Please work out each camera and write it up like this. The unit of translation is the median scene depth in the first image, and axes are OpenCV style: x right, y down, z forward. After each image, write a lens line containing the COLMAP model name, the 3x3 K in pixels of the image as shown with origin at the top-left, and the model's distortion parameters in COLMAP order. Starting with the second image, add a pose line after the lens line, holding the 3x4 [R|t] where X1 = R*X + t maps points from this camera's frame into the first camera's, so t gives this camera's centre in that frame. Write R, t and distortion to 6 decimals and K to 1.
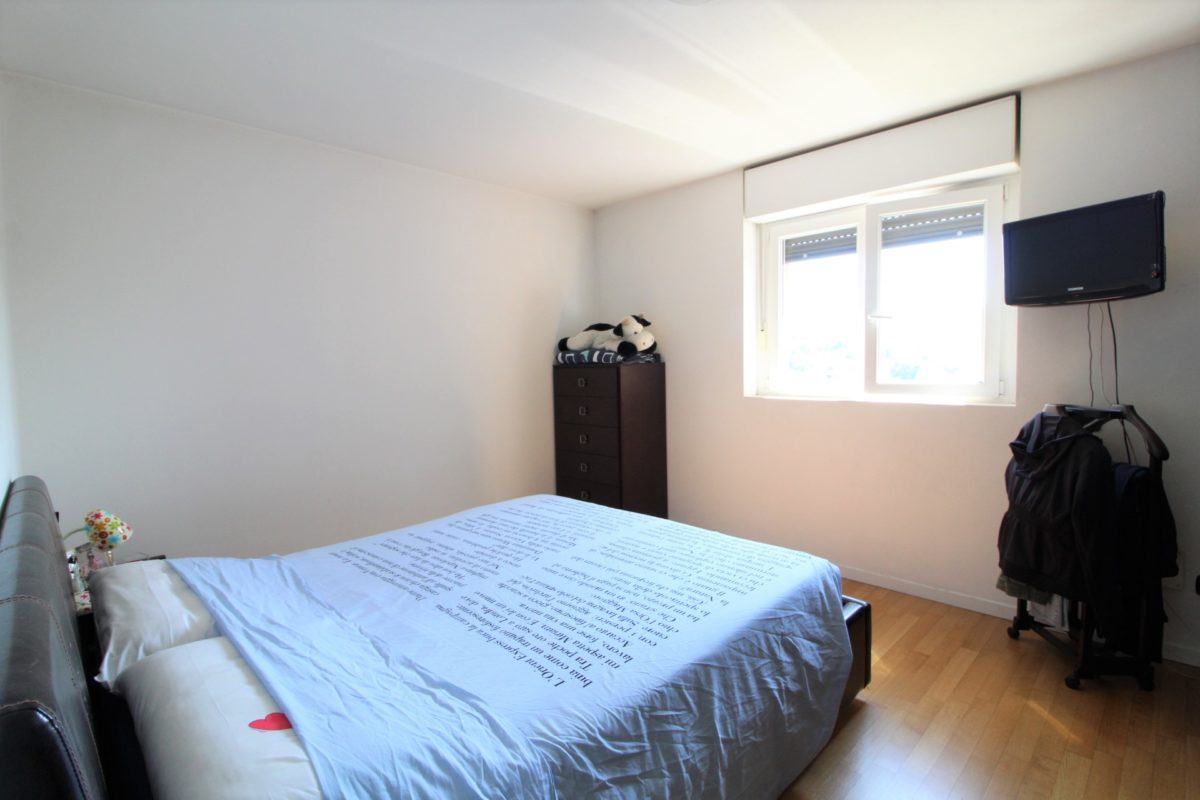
lens RADIAL K [[572.8, 0, 599.6], [0, 572.8, 394.8], [0, 0, 1]] dist [-0.000222, -0.012148]
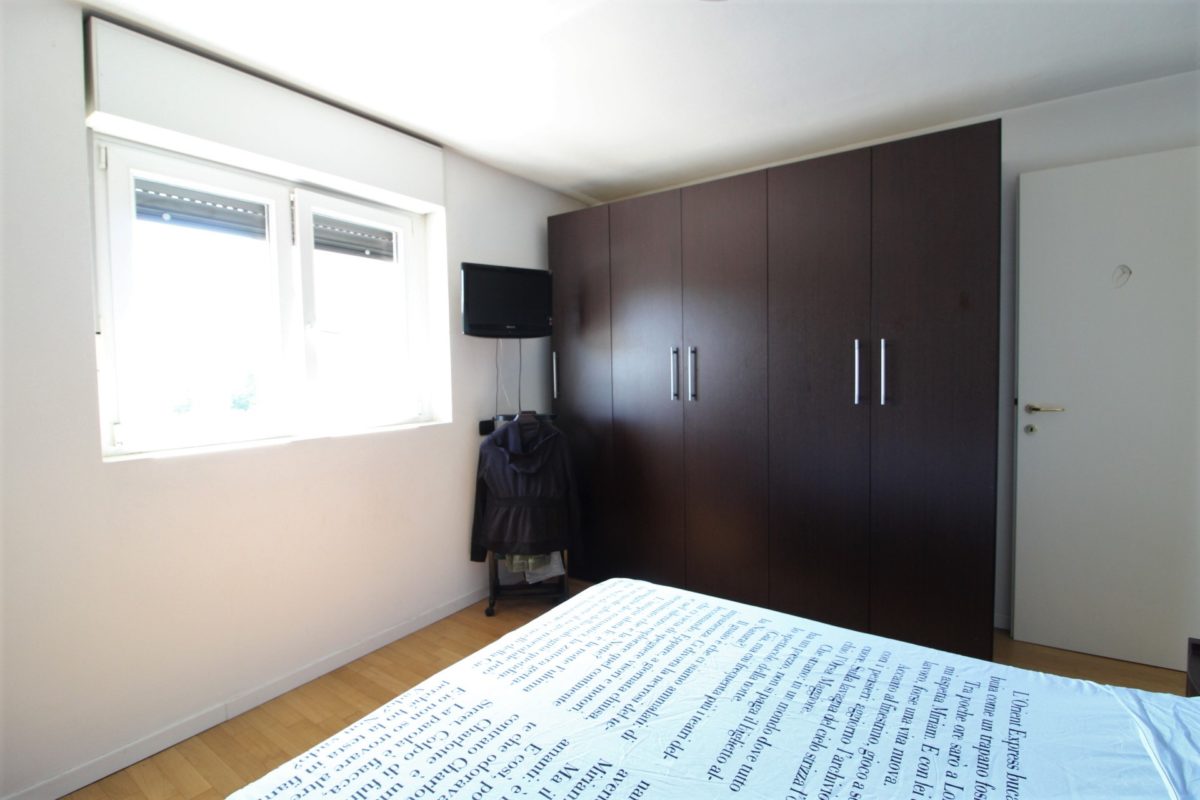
lens RADIAL K [[556.8, 0, 599.5], [0, 556.8, 395.0], [0, 0, 1]] dist [-0.000437, -0.012317]
pose [[-0.194734, -0.028168, 0.980451, -0.504823], [0.077688, 0.996004, 0.044045, -0.070948], [-0.977775, 0.084746, -0.191768, 1.091241]]
